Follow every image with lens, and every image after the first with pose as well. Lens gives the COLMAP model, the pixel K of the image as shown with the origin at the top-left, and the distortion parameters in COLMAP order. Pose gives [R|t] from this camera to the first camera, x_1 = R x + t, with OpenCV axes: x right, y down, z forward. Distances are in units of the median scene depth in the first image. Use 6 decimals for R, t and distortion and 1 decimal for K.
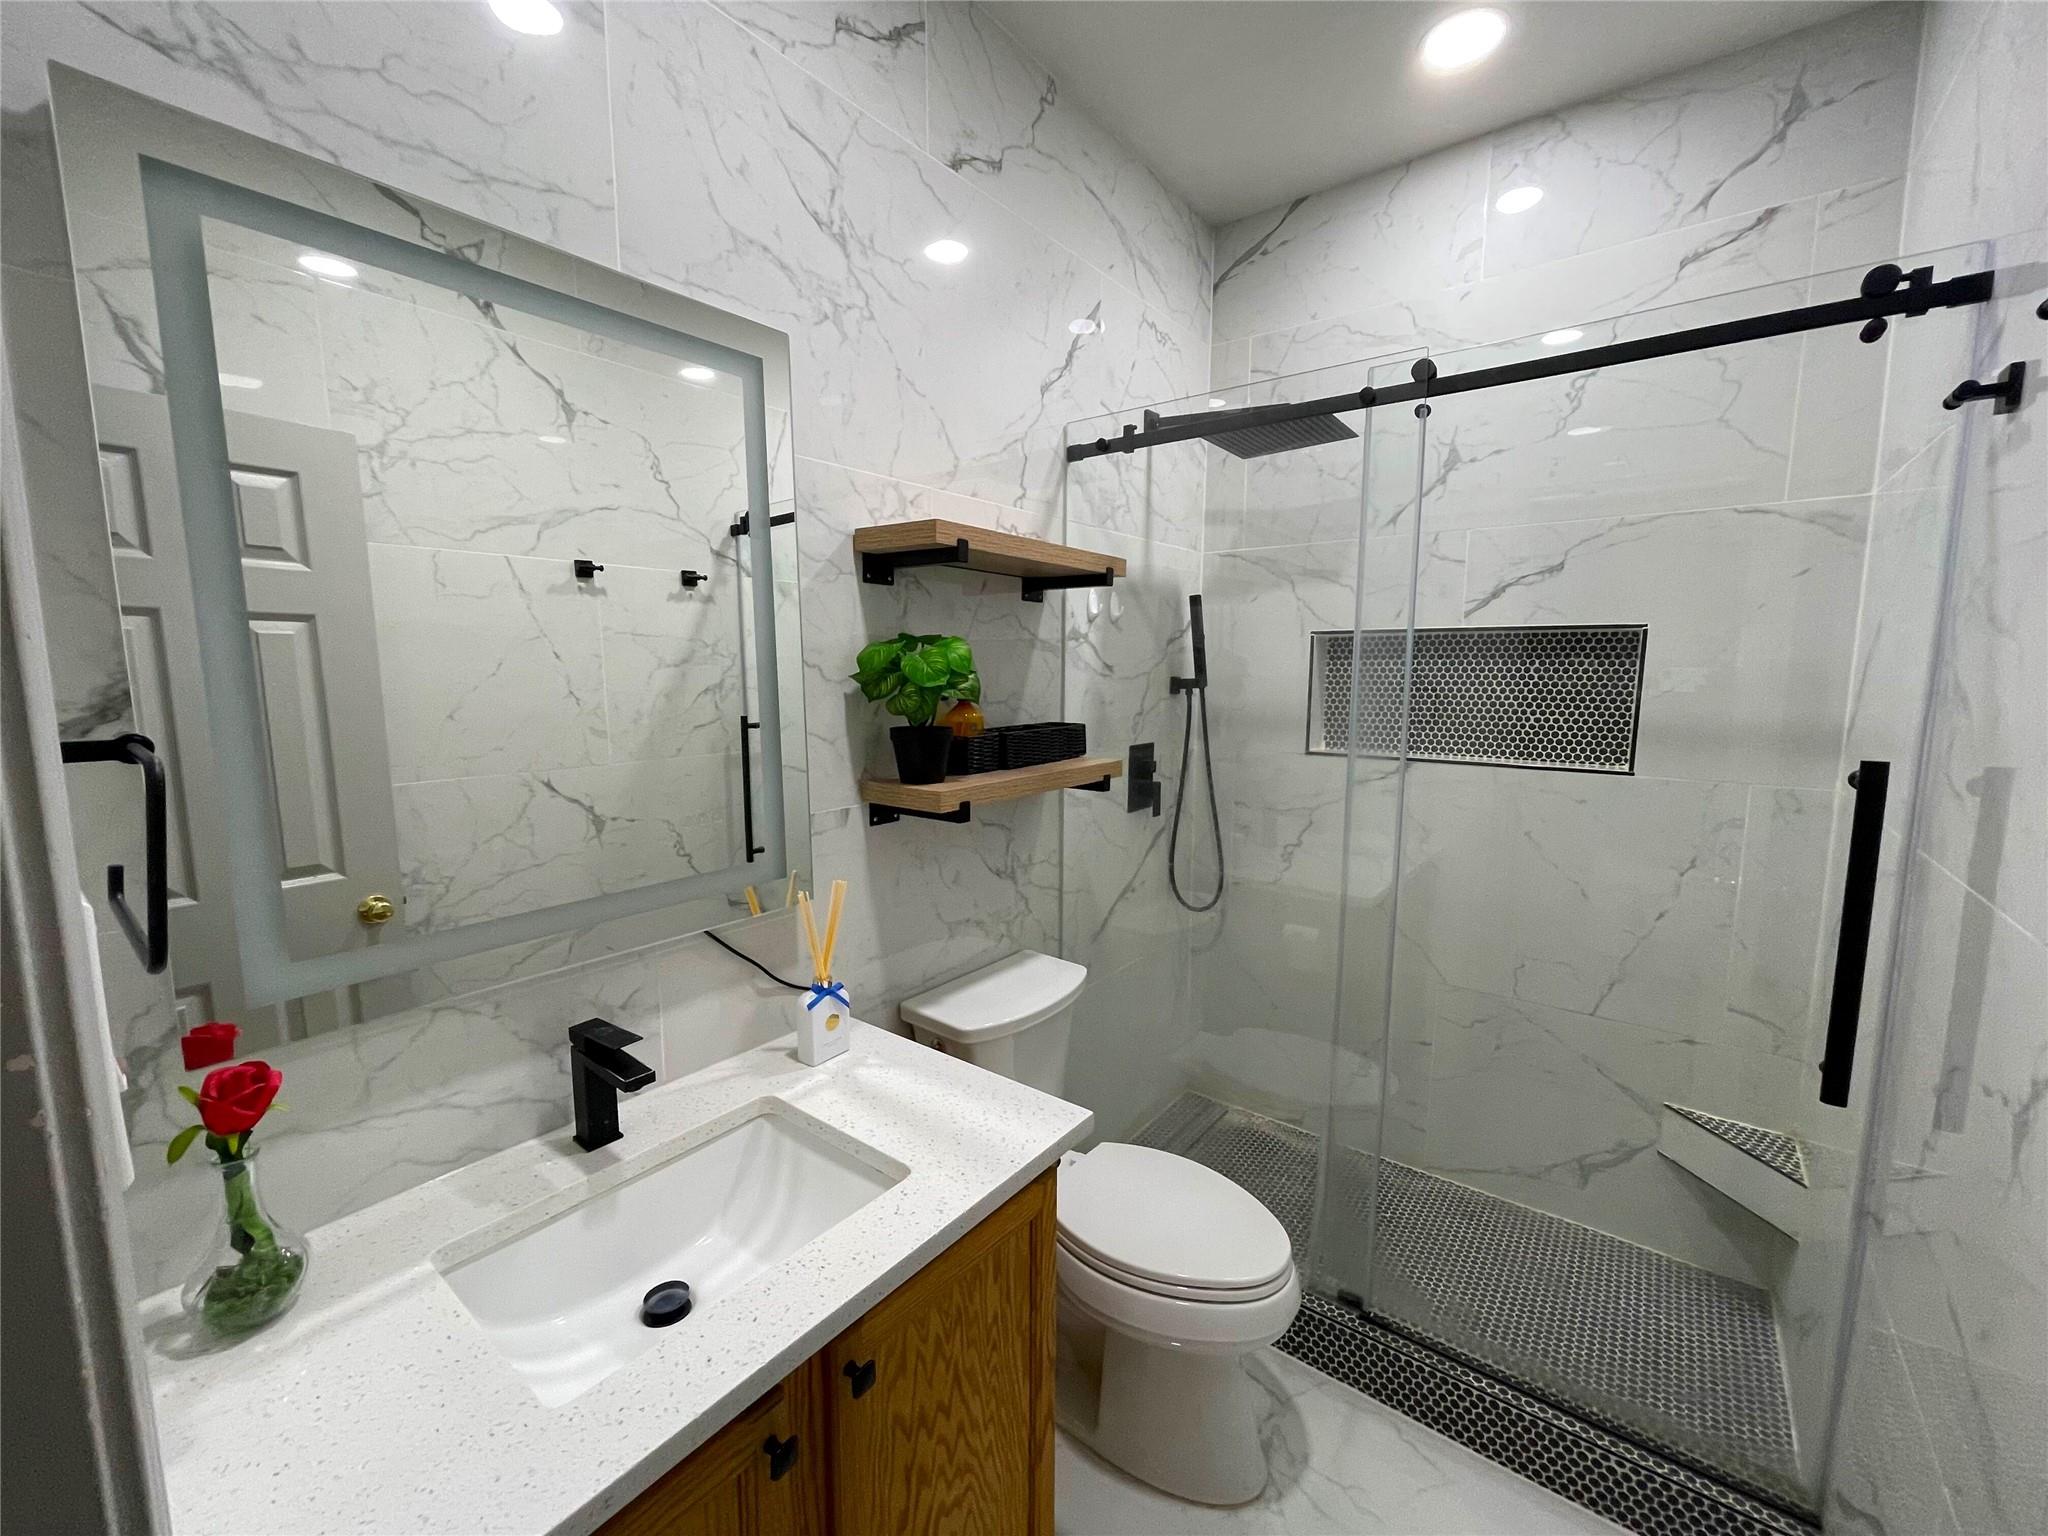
lens RADIAL K [[829.8, 0, 1020.9], [0, 829.8, 769.6], [0, 0, 1]] dist [-0.000632, -0.000090]
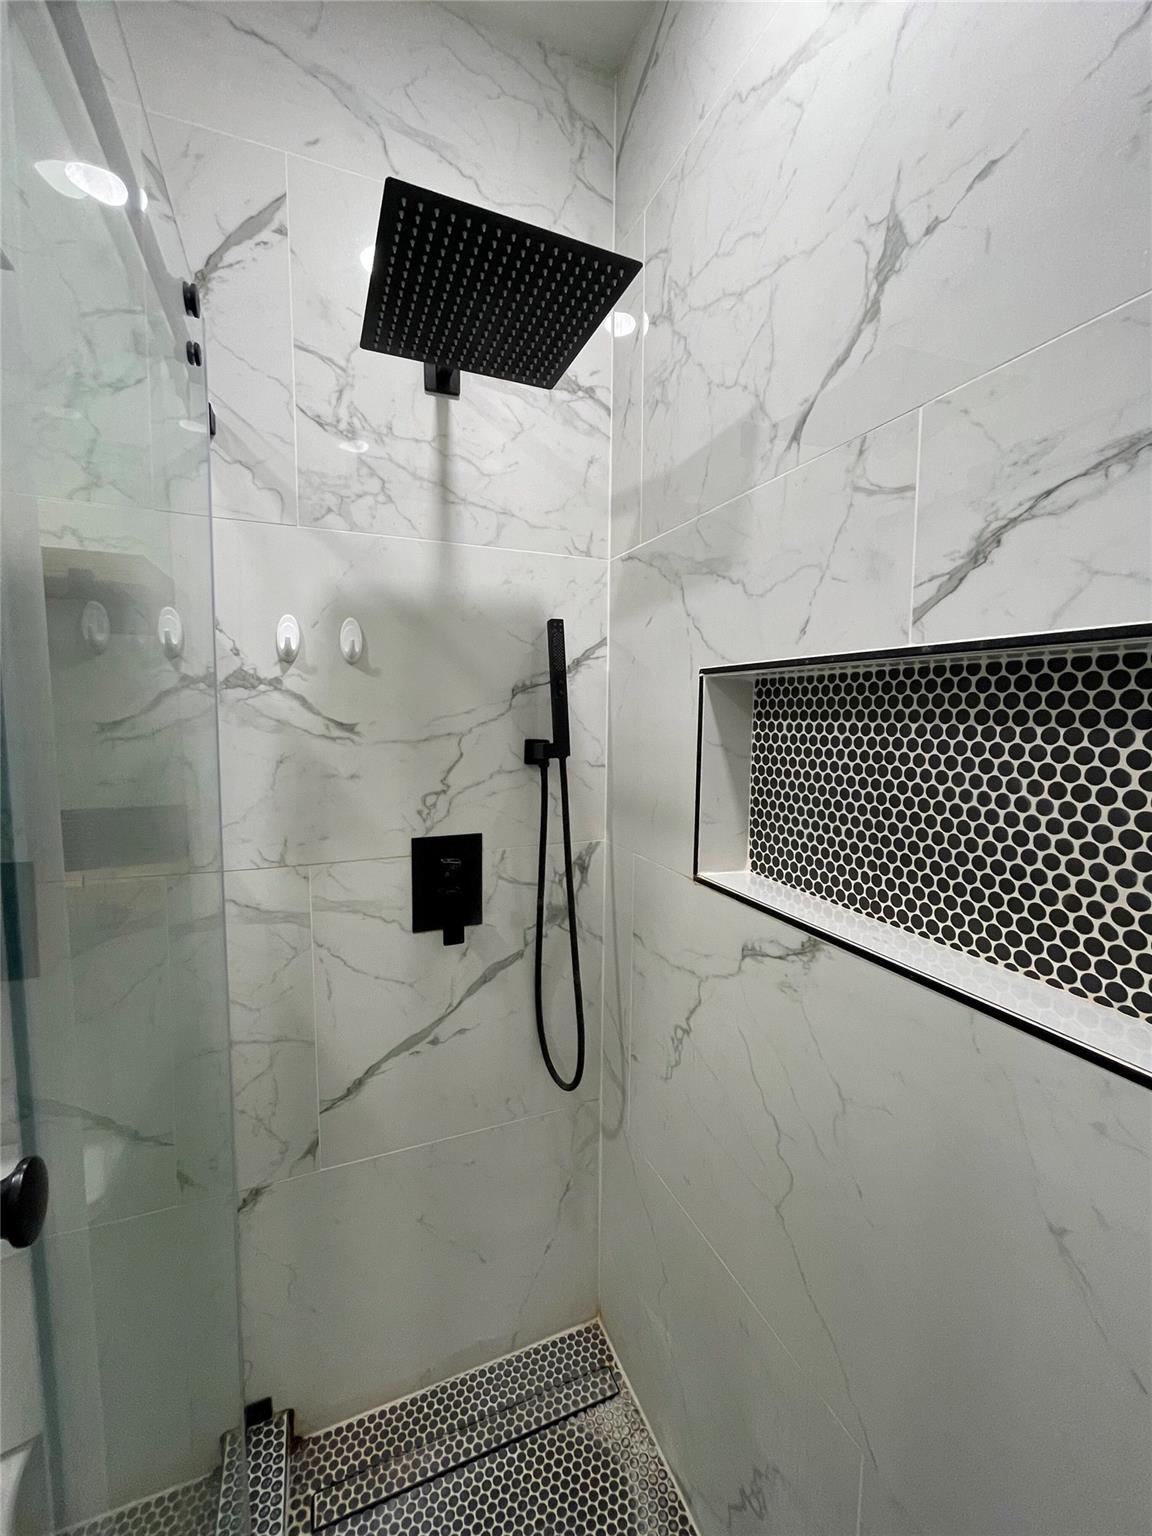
lens RADIAL K [[622.4, 0, 575.7], [0, 622.4, 766.5], [0, 0, 1]] dist [-0.000632, -0.000090]
pose [[0.866697, 0.051391, -0.496180, 0.531775], [-0.069970, 0.997370, -0.018919, -0.092540], [0.493903, 0.051115, 0.868014, 0.637410]]
